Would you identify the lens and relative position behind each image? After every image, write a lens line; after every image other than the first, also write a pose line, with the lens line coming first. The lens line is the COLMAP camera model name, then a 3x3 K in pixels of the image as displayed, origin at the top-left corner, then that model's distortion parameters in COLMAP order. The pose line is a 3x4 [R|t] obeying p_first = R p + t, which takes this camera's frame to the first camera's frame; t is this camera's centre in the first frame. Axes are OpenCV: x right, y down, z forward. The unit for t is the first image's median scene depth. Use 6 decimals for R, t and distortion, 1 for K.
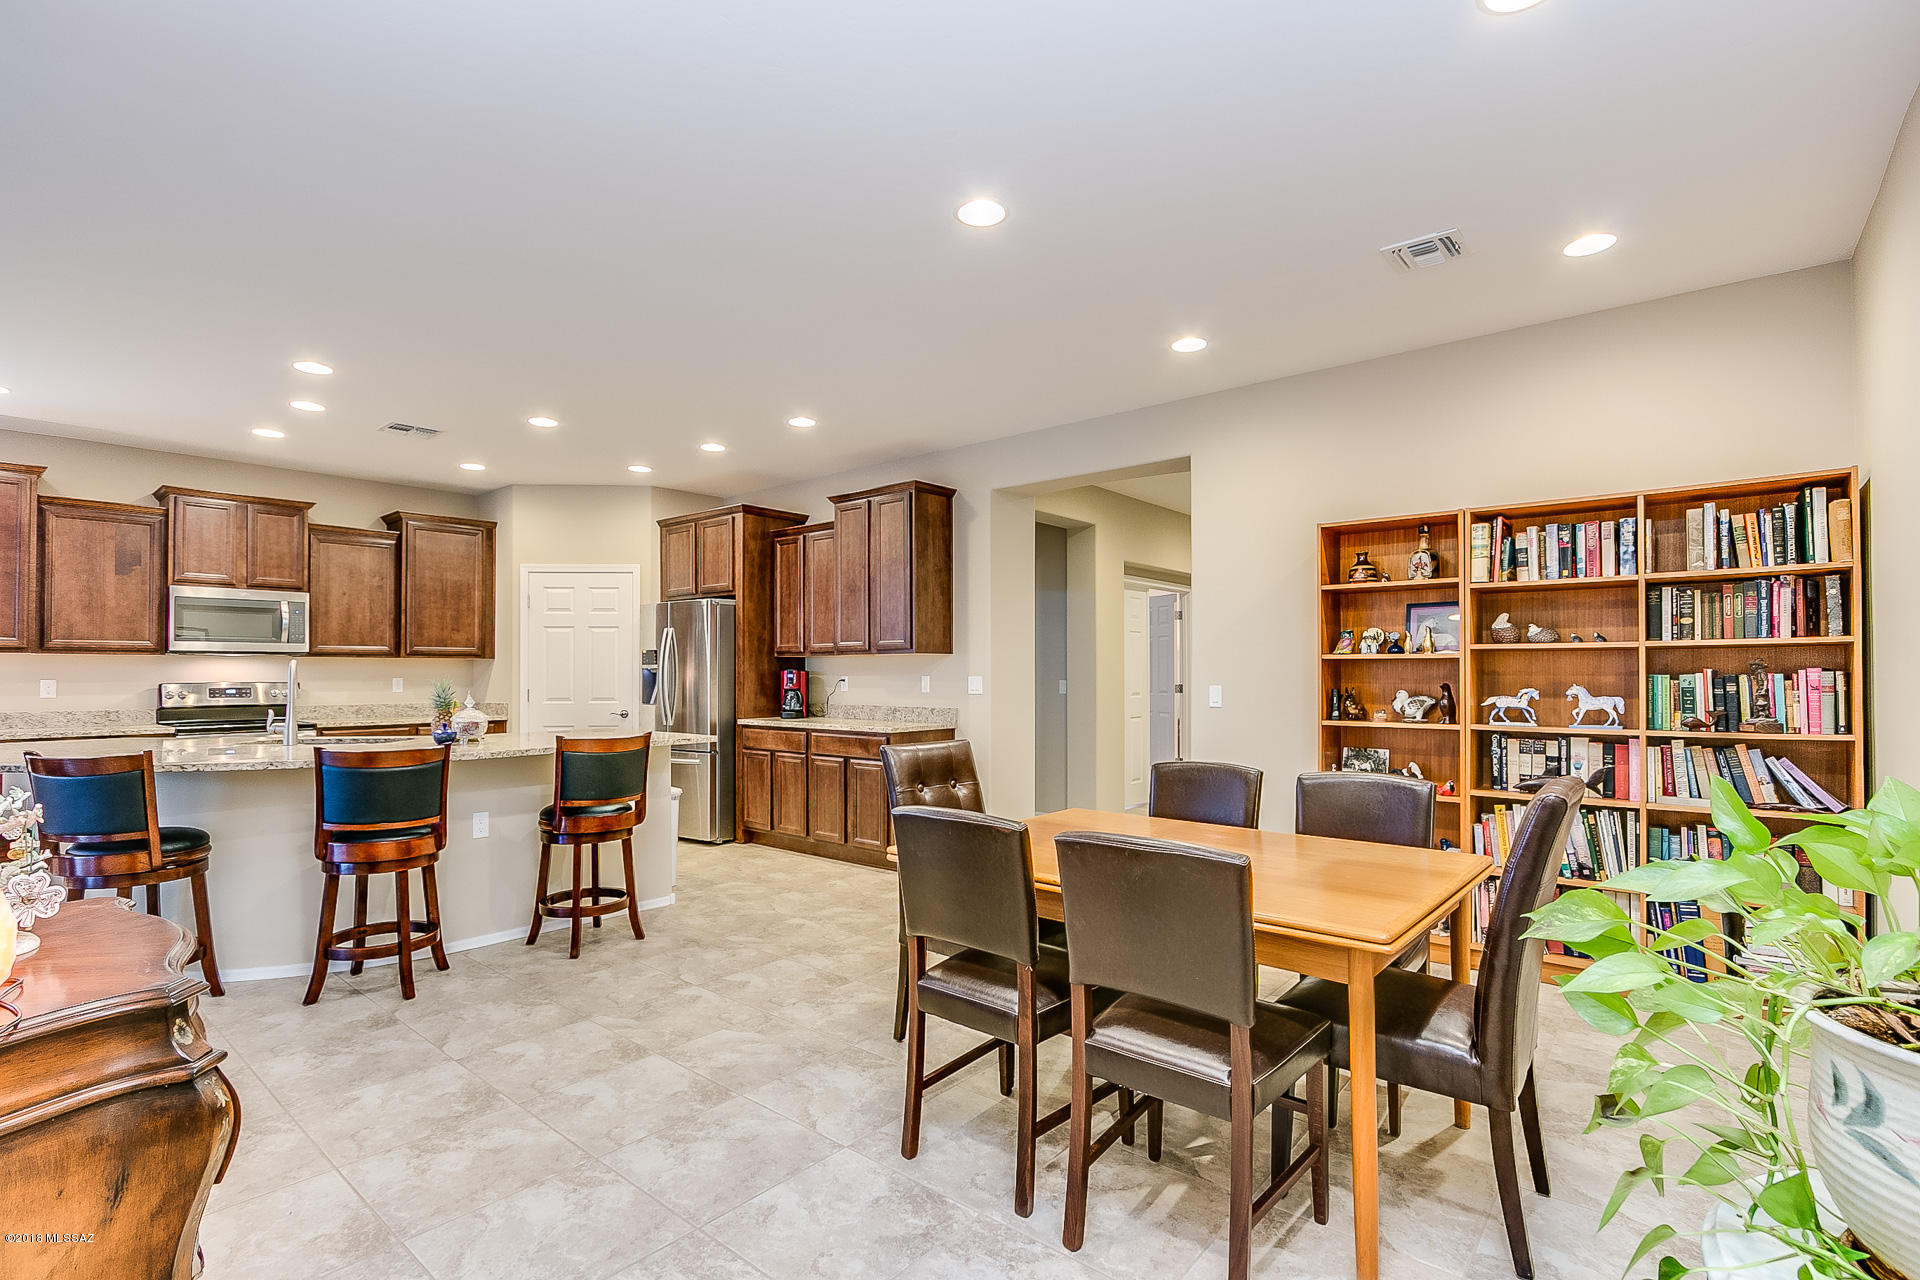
lens RADIAL K [[895.3, 0, 942.6], [0, 895.3, 663.1], [0, 0, 1]] dist [-0.018403, 0.003831]
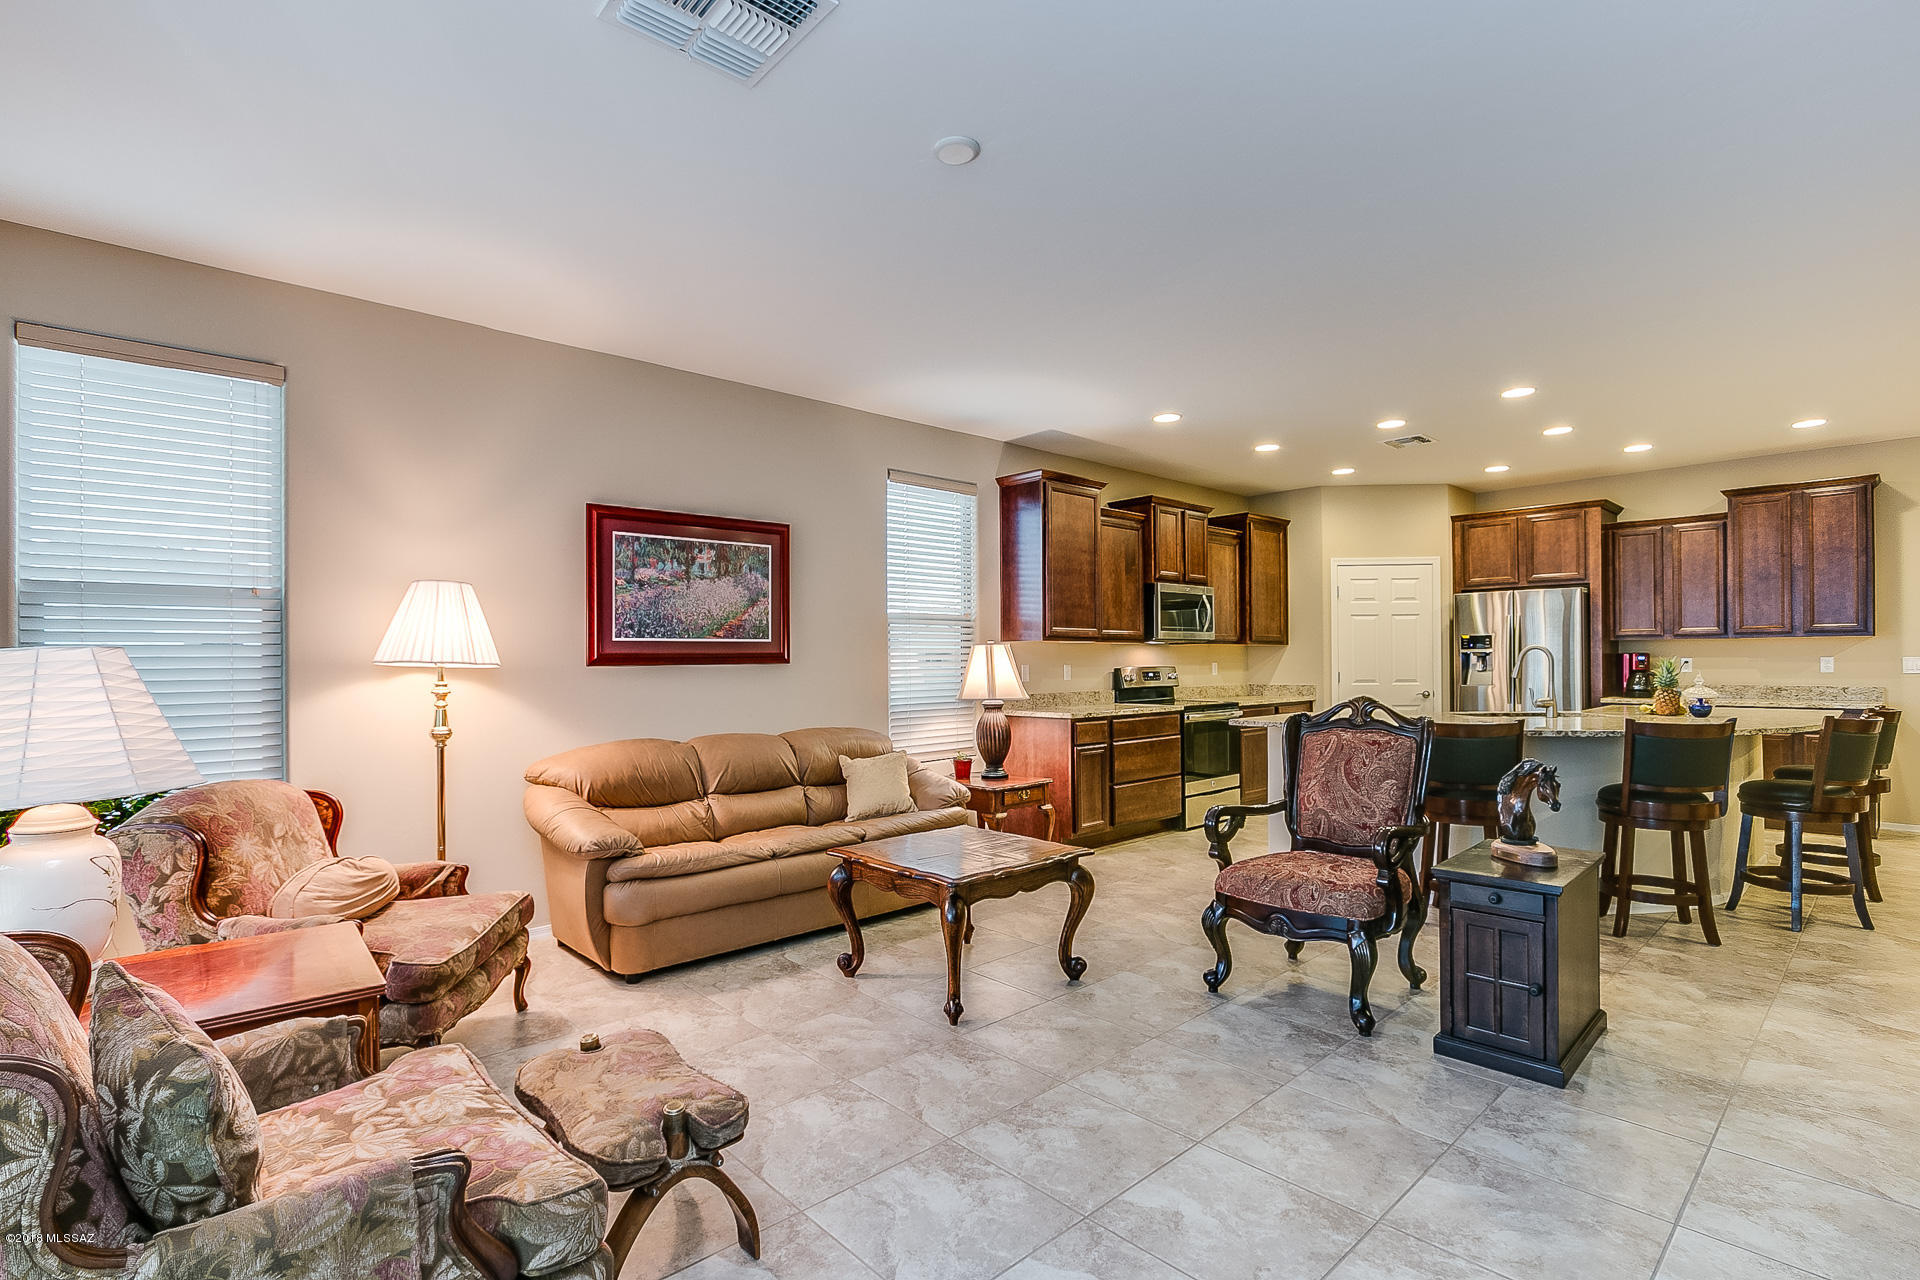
lens RADIAL K [[895.3, 0, 954.2], [0, 895.3, 654.5], [0, 0, 1]] dist [-0.018403, 0.003831]
pose [[0.992734, -0.007322, -0.120103, -0.925015], [0.008159, 0.999946, 0.006475, -0.003733], [0.120049, -0.007407, 0.992740, -0.169413]]
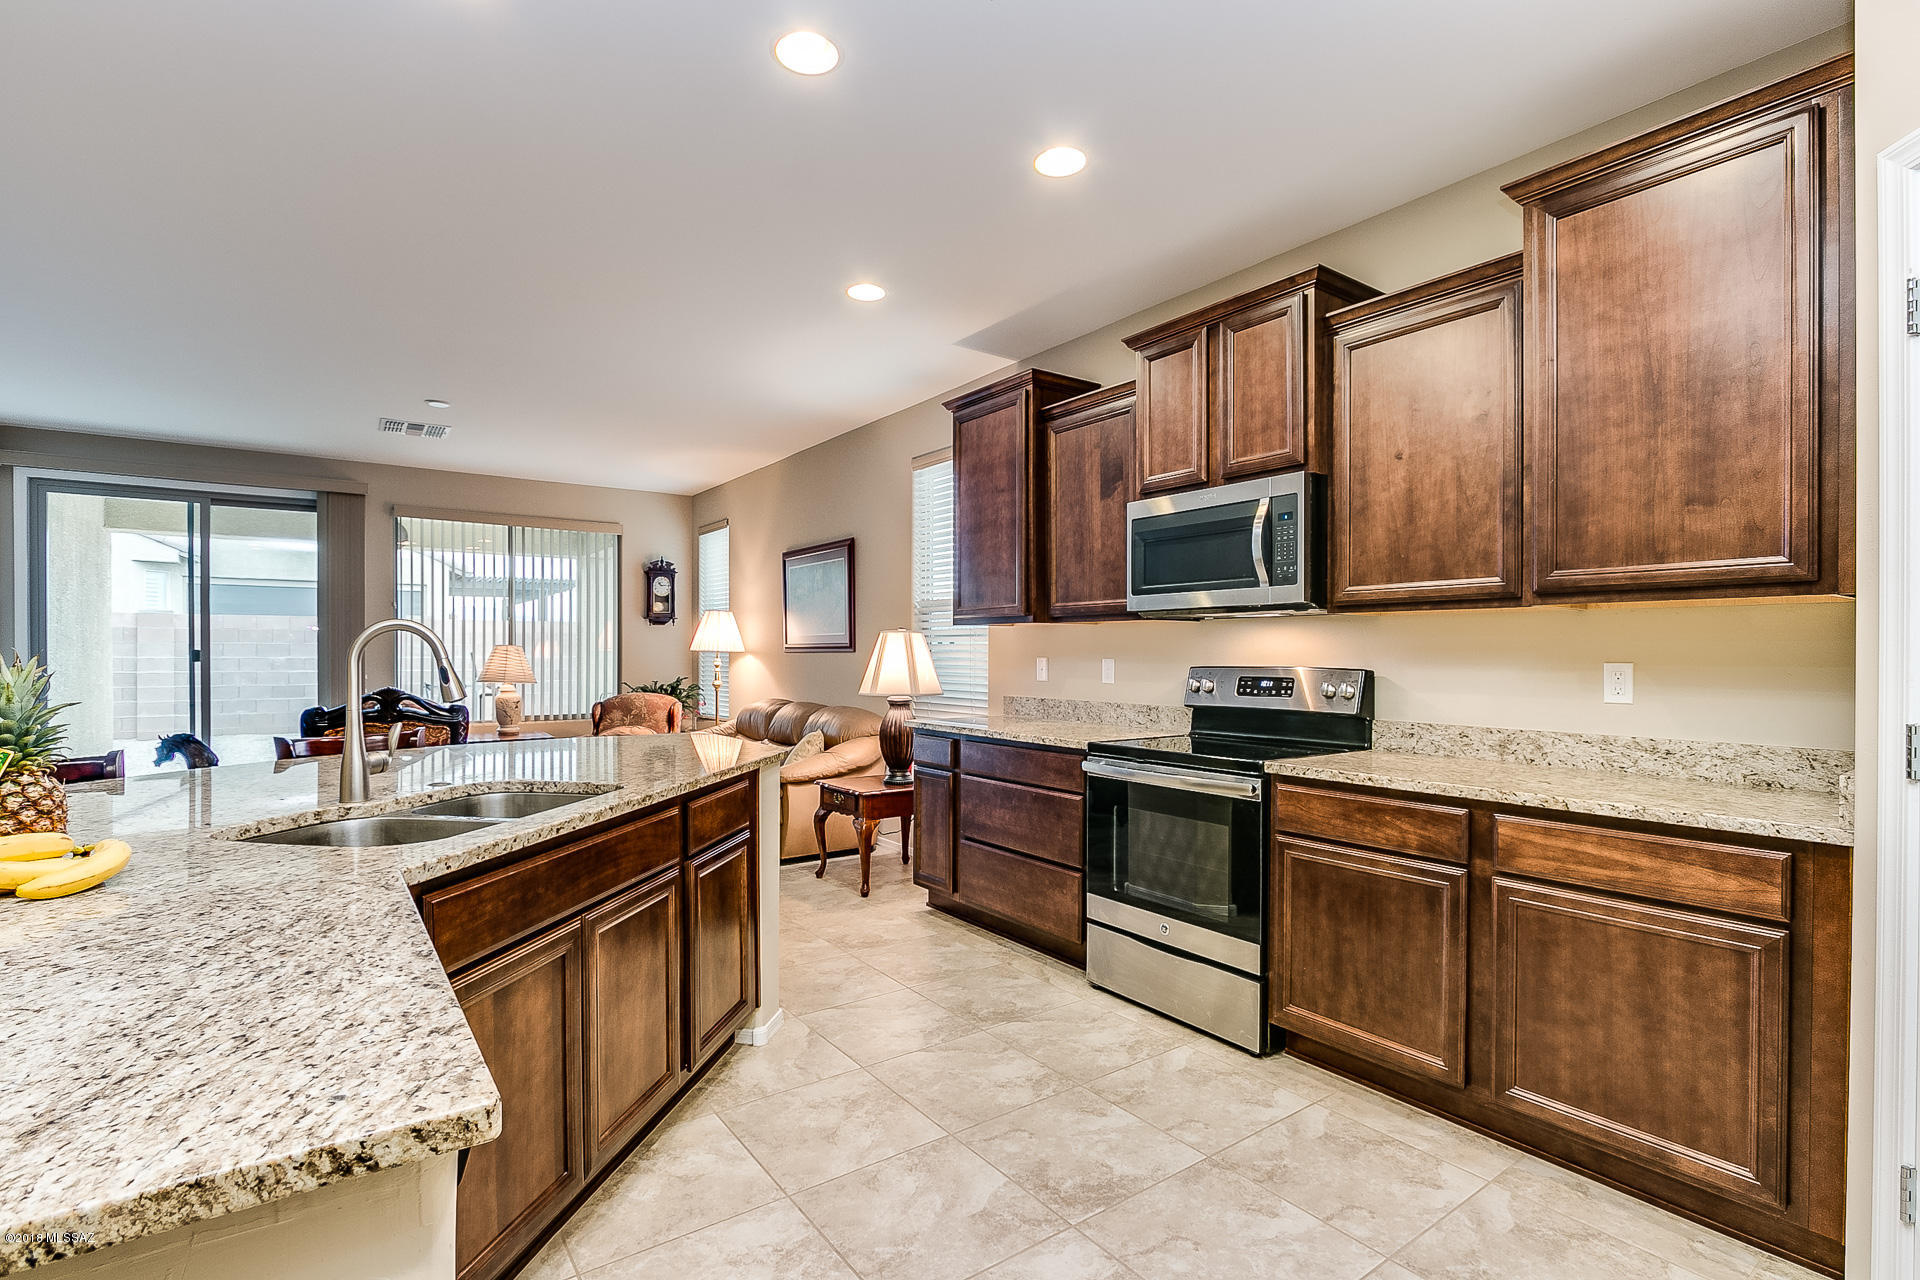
lens RADIAL K [[895.3, 0, 969.9], [0, 895.3, 659.0], [0, 0, 1]] dist [-0.018403, 0.003831]
pose [[-0.224813, 0.009123, -0.974359, -0.242120], [0.011927, 0.999907, 0.006610, 0.011200], [0.974329, -0.010135, -0.224901, 0.957132]]
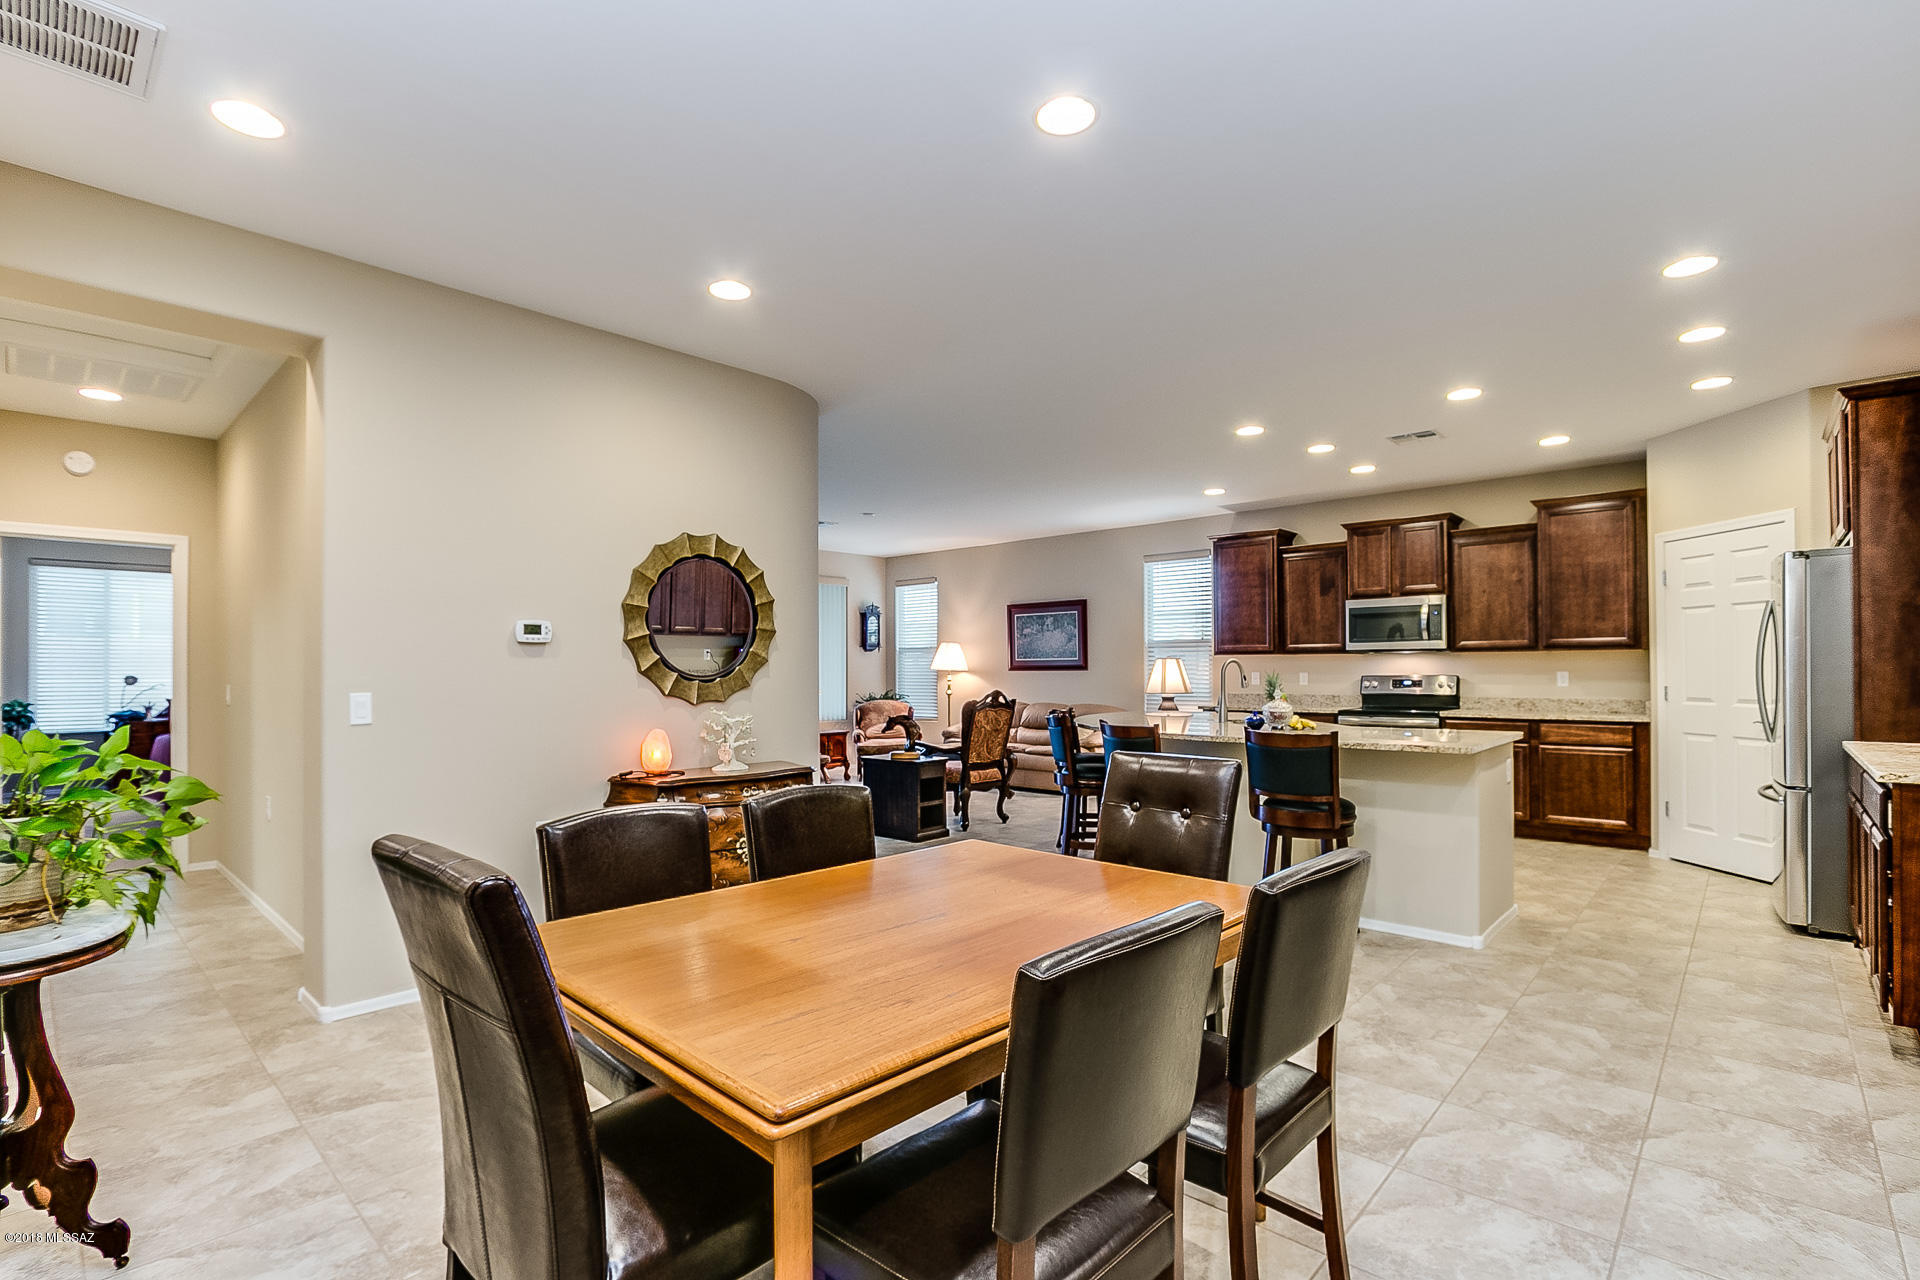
lens RADIAL K [[895.3, 0, 968.9], [0, 895.3, 663.5], [0, 0, 1]] dist [-0.018403, 0.003831]
pose [[-0.019408, -0.004585, -0.999801, 0.417209], [0.019228, 0.999803, -0.004958, 0.000701], [0.999627, -0.019321, -0.019316, 0.435414]]
